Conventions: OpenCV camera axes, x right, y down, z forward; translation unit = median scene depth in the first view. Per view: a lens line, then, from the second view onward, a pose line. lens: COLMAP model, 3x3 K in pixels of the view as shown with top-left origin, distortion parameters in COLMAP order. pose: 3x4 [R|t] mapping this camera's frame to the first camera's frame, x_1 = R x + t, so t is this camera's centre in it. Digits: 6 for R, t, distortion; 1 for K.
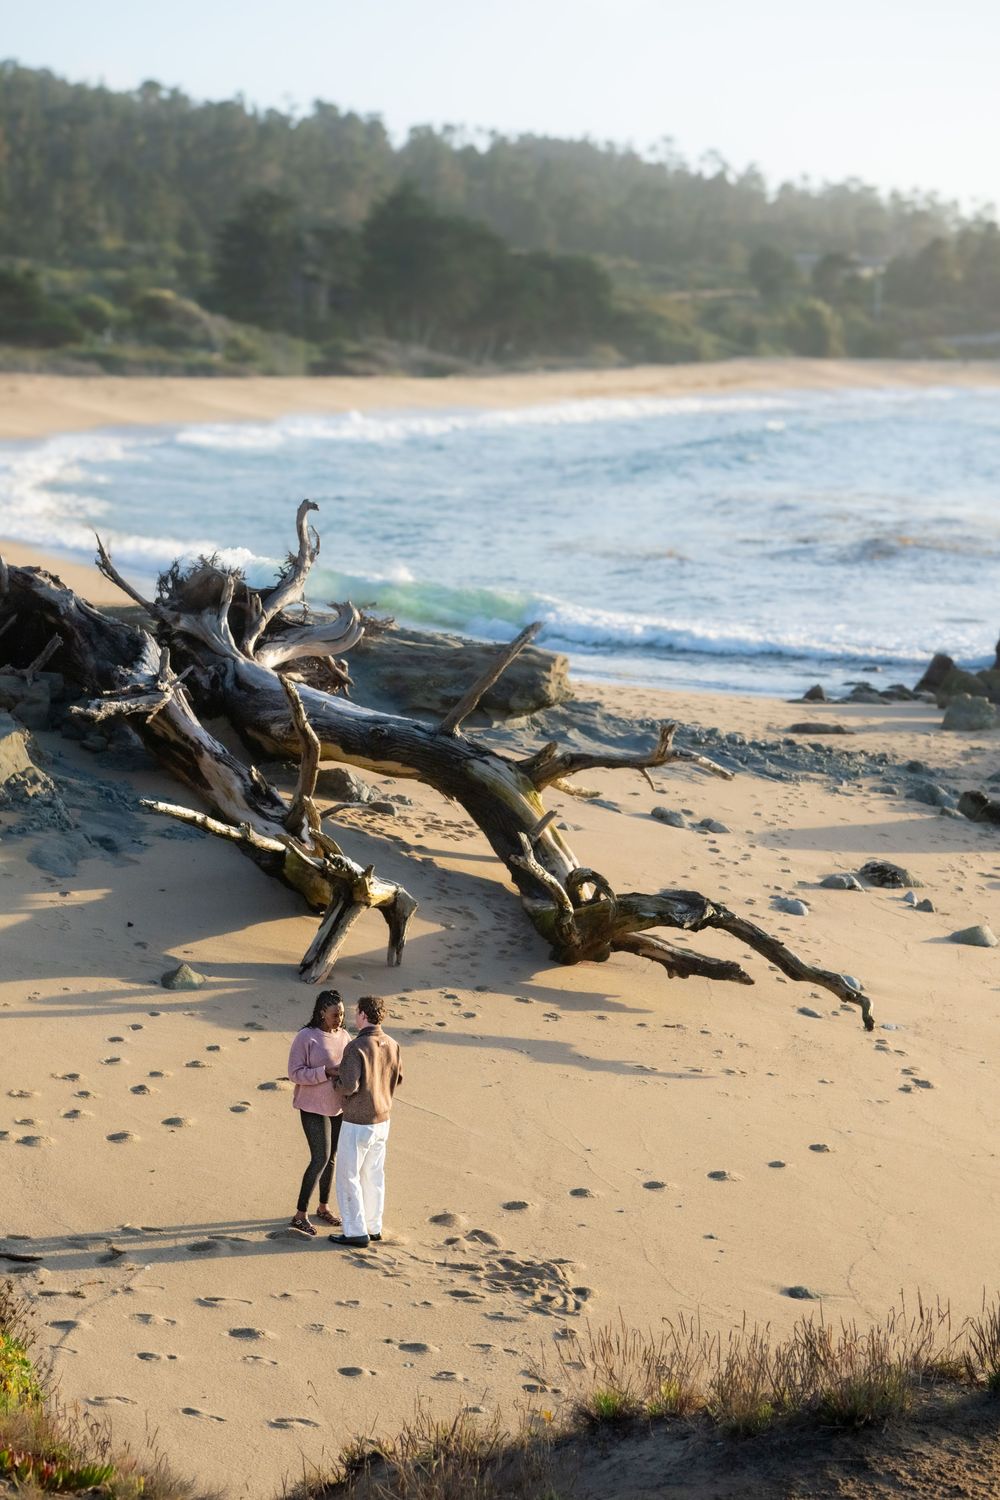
lens RADIAL K [[2899.9, 0, 504.8], [0, 2899.9, 749.4], [0, 0, 1]] dist [-0.007925, 0.000000]
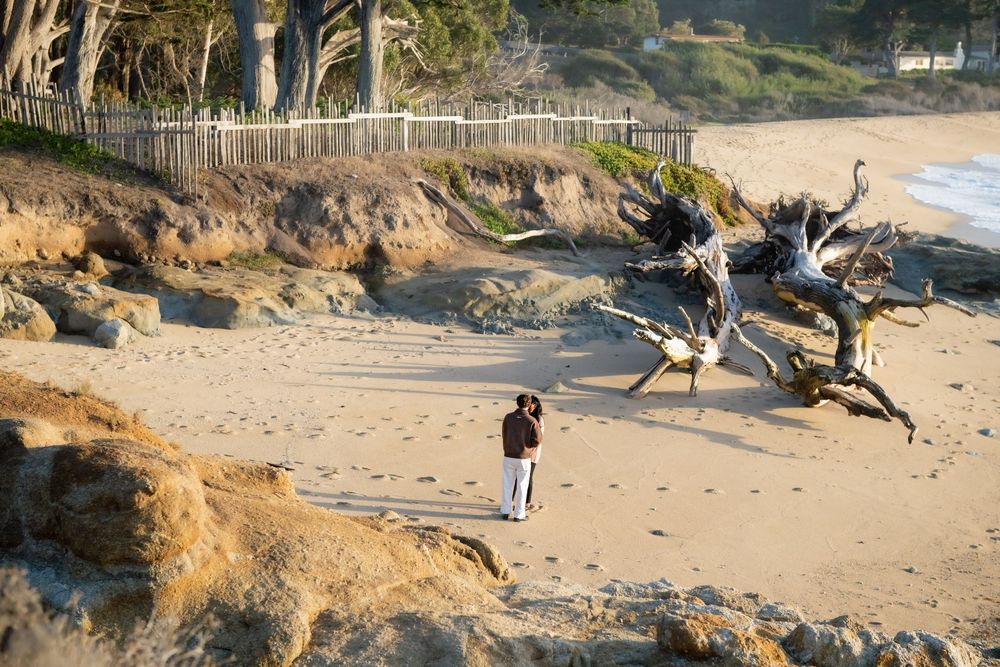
lens RADIAL K [[1928.3, 0, 498.9], [0, 1928.3, 338.5], [0, 0, 1]] dist [0.027071, 0.000000]
pose [[0.878400, 0.048736, -0.475435, 0.290496], [-0.055116, 0.998480, 0.000522, 0.029601], [0.474738, 0.025746, 0.879751, -0.090569]]
